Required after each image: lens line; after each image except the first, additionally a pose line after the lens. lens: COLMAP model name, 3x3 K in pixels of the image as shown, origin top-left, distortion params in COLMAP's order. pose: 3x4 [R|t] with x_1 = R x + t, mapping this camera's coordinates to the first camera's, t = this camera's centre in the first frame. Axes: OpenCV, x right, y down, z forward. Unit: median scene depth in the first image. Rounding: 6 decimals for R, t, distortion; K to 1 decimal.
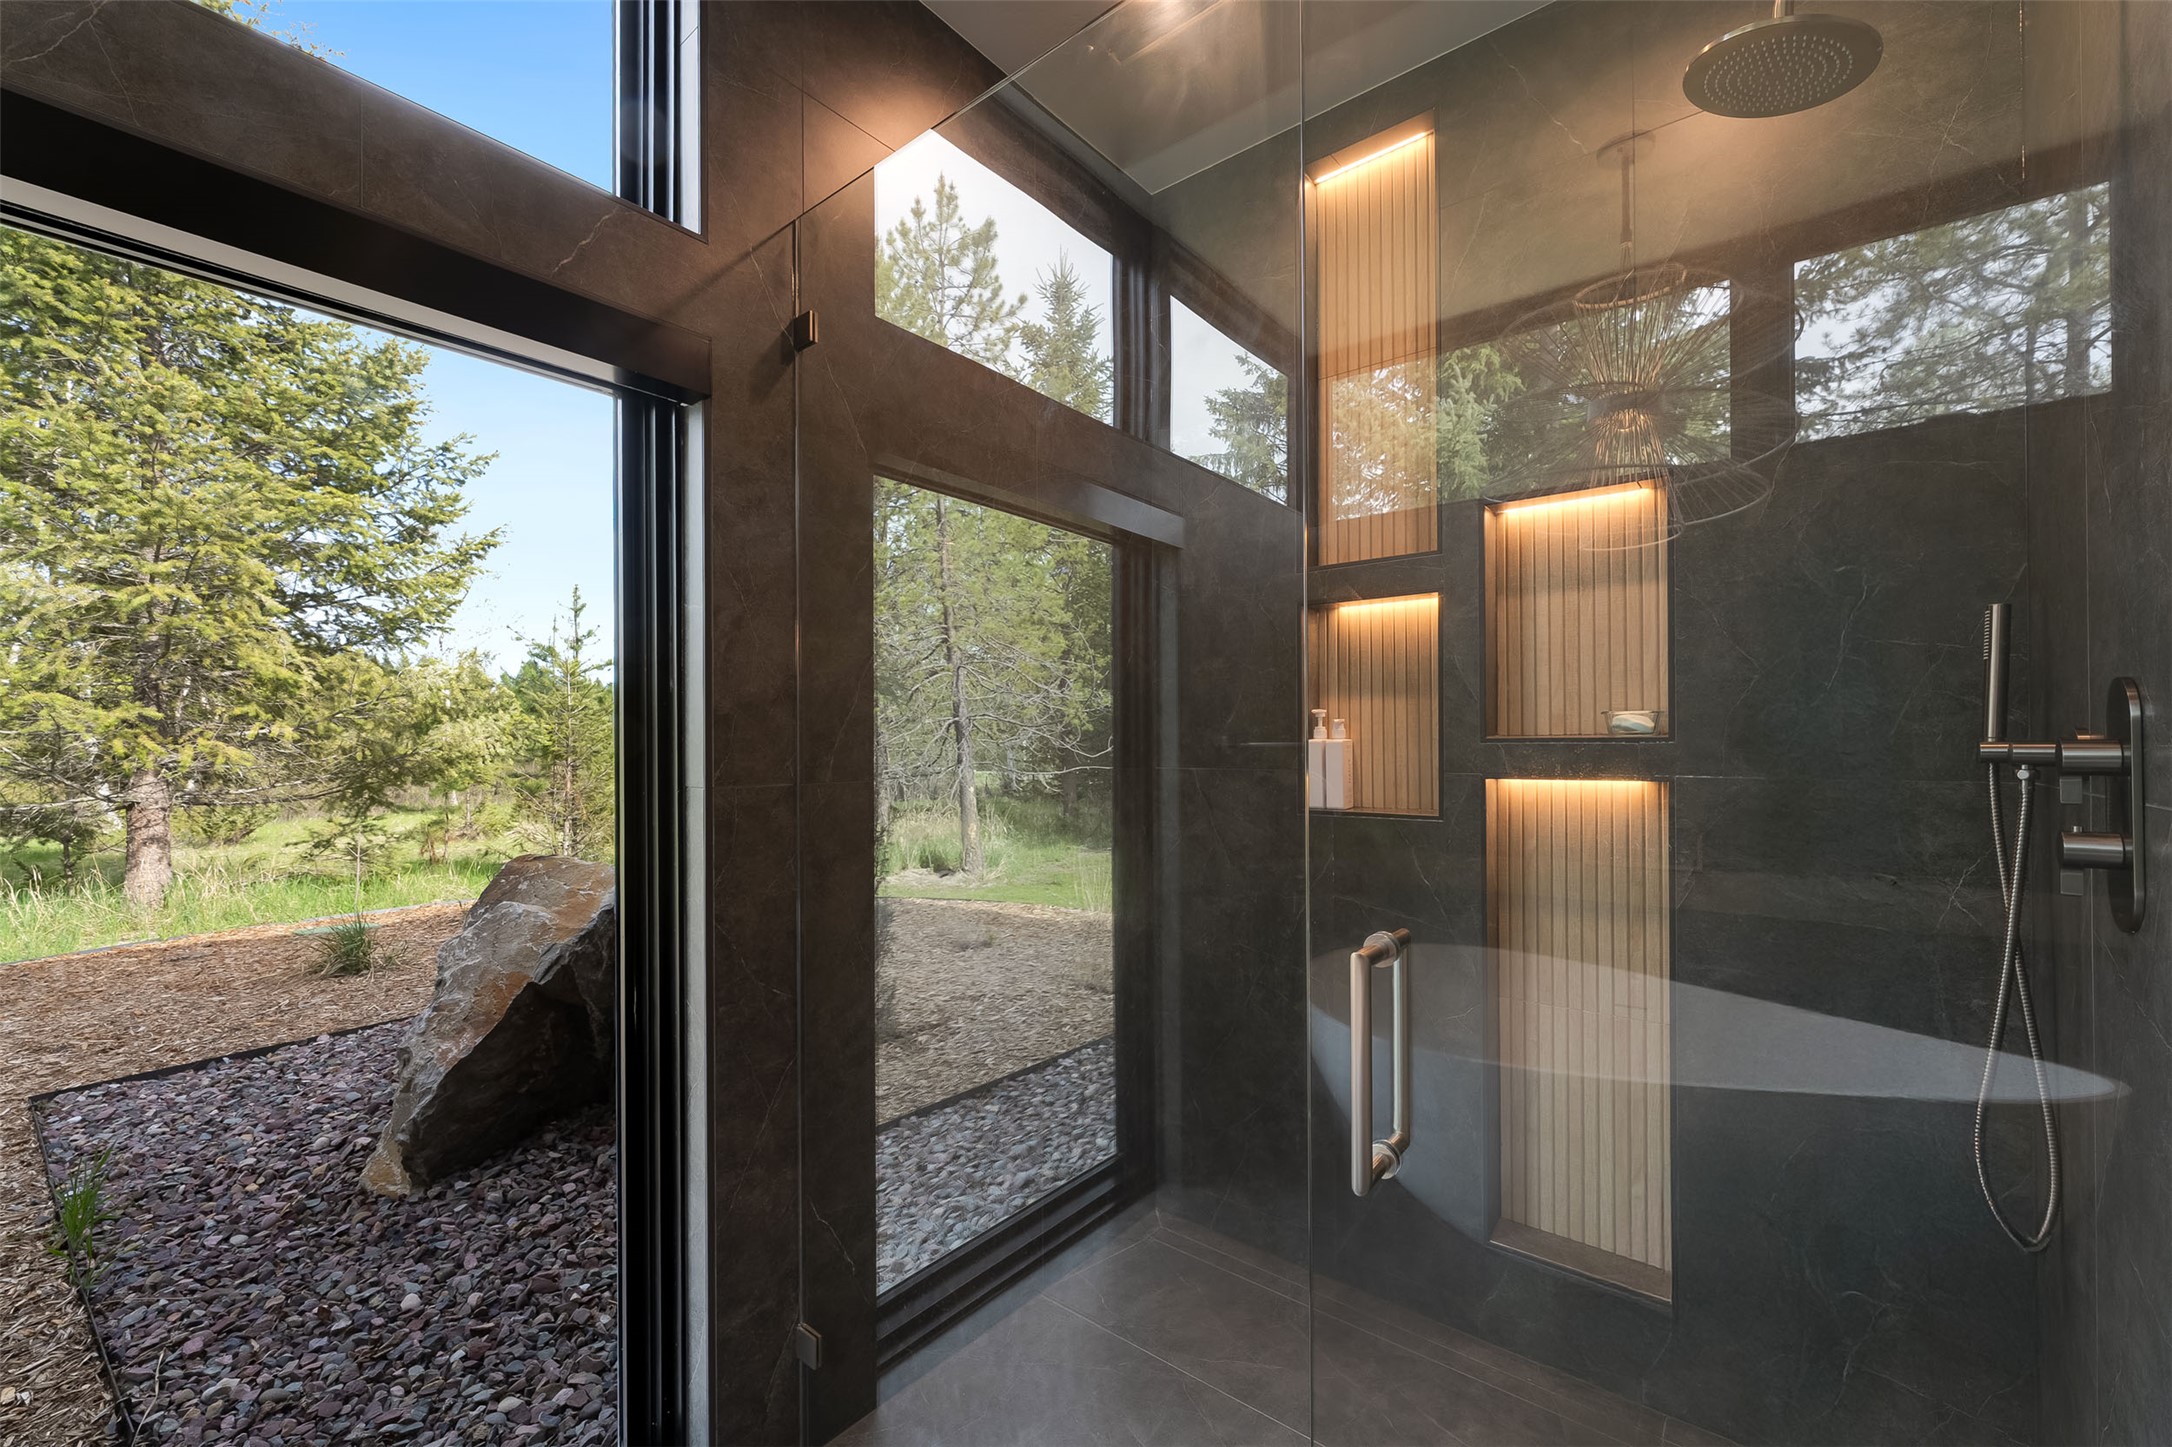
lens RADIAL K [[877.6, 0, 1085.6], [0, 877.6, 740.8], [0, 0, 1]] dist [0.001069, 0.000001]
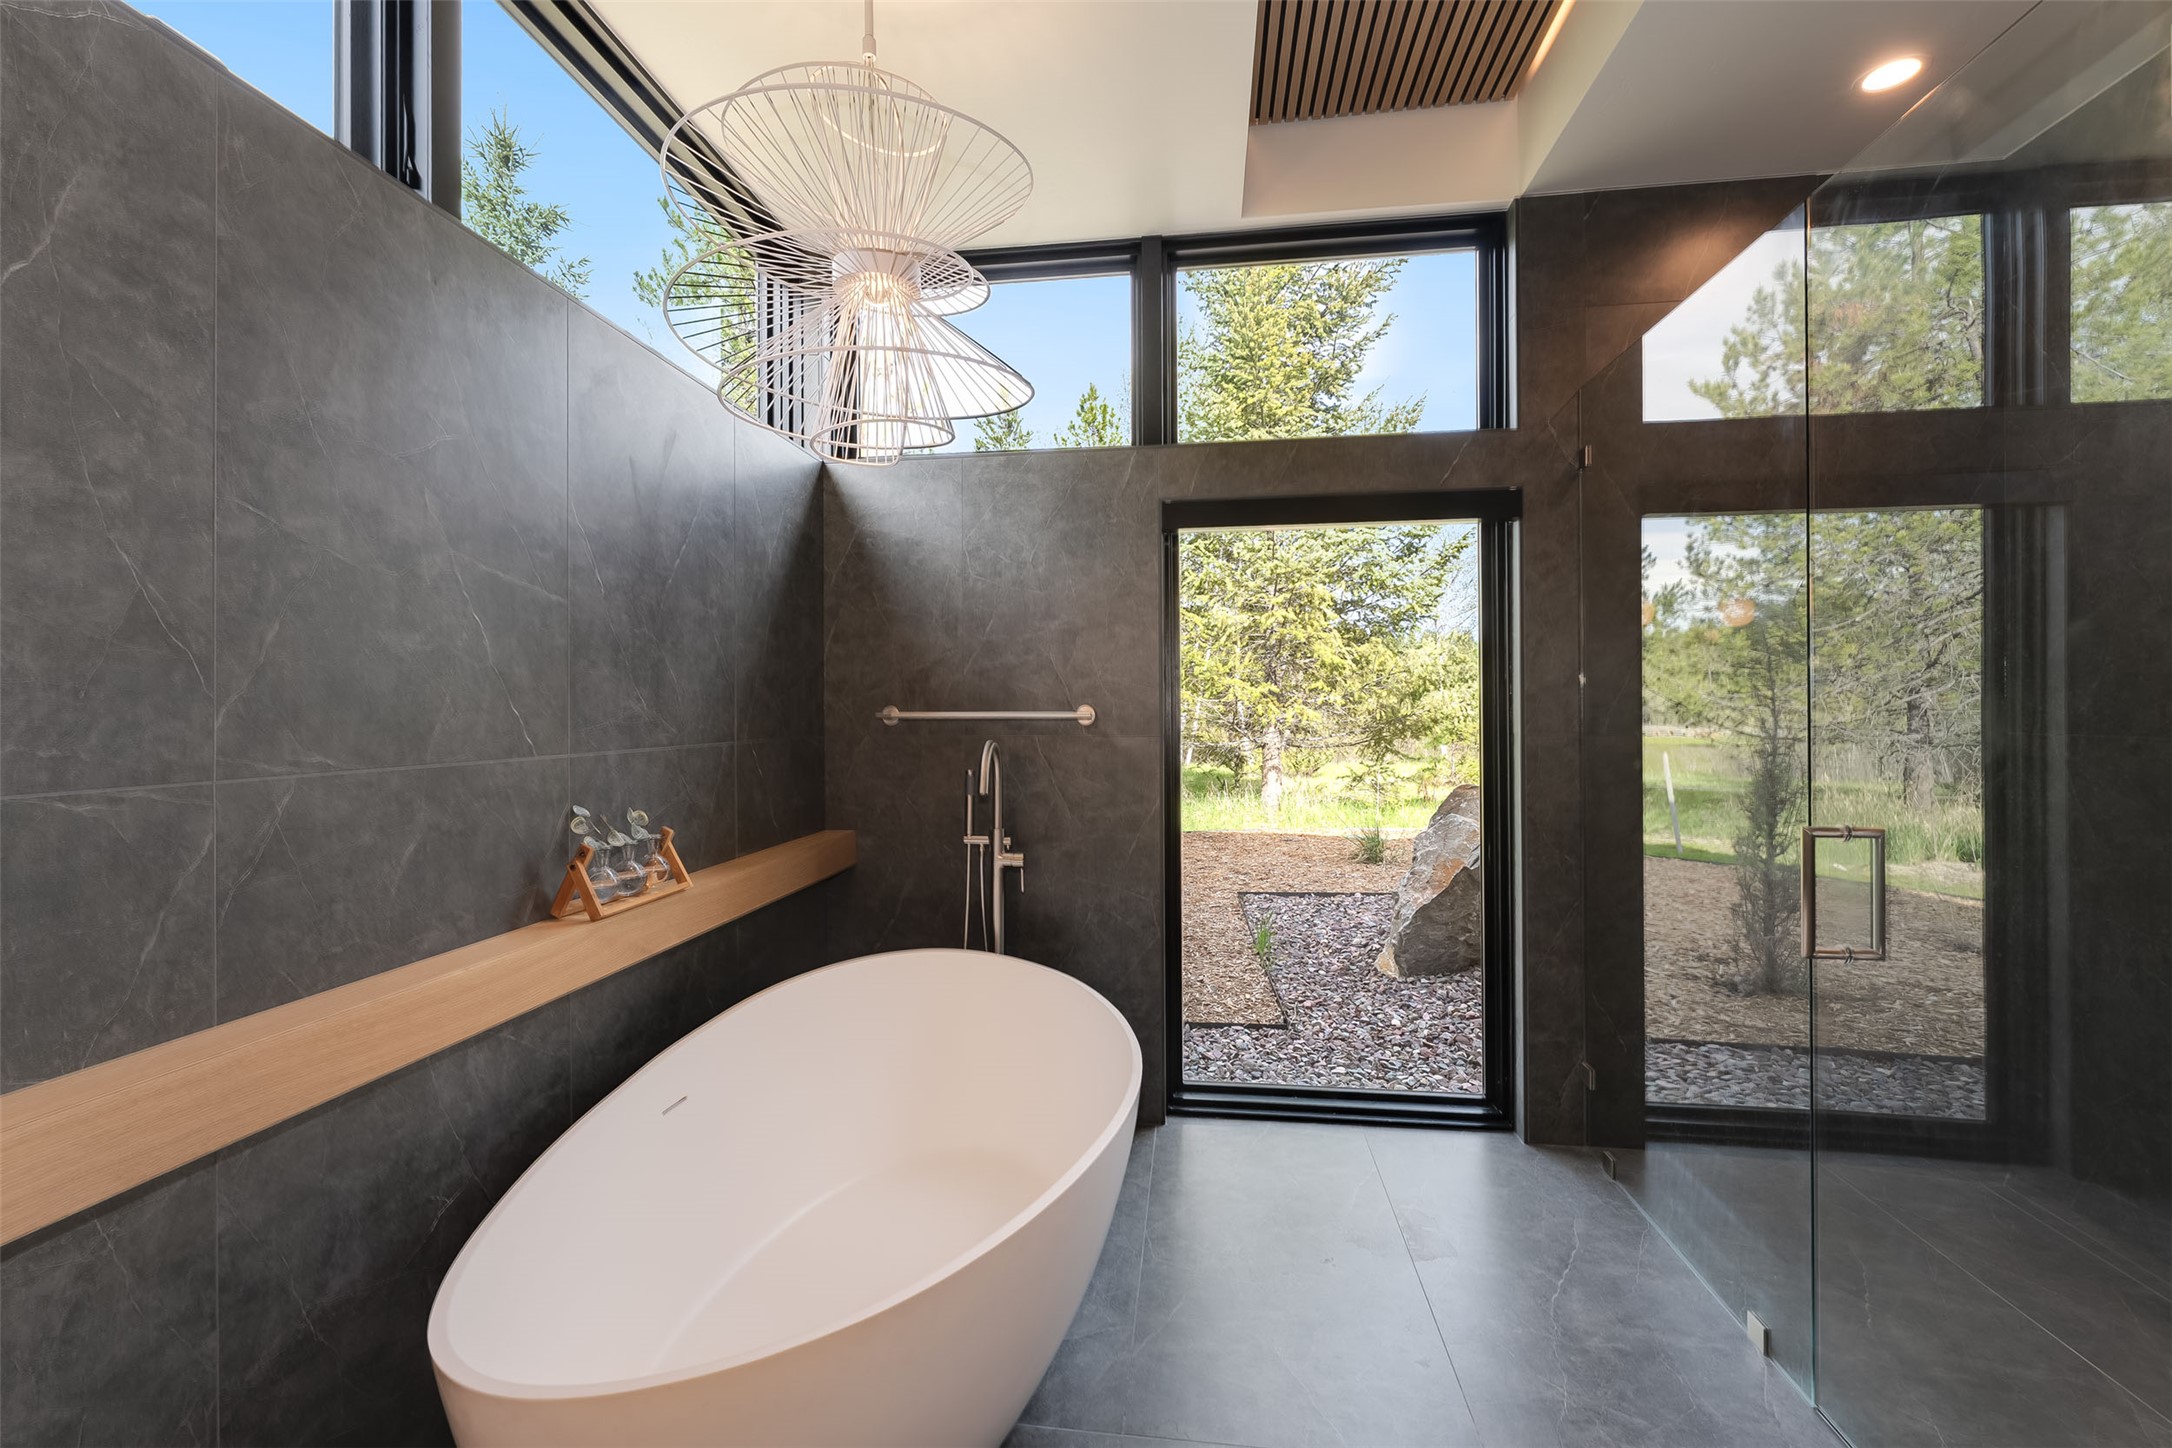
lens RADIAL K [[881.7, 0, 1089.3], [0, 881.7, 712.2], [0, 0, 1]] dist [0.001164, 0.000086]
pose [[0.530865, 0.002924, -0.847452, 0.137406], [0.006573, 0.999950, 0.007567, -0.002676], [0.847431, -0.009587, 0.530819, -0.155539]]
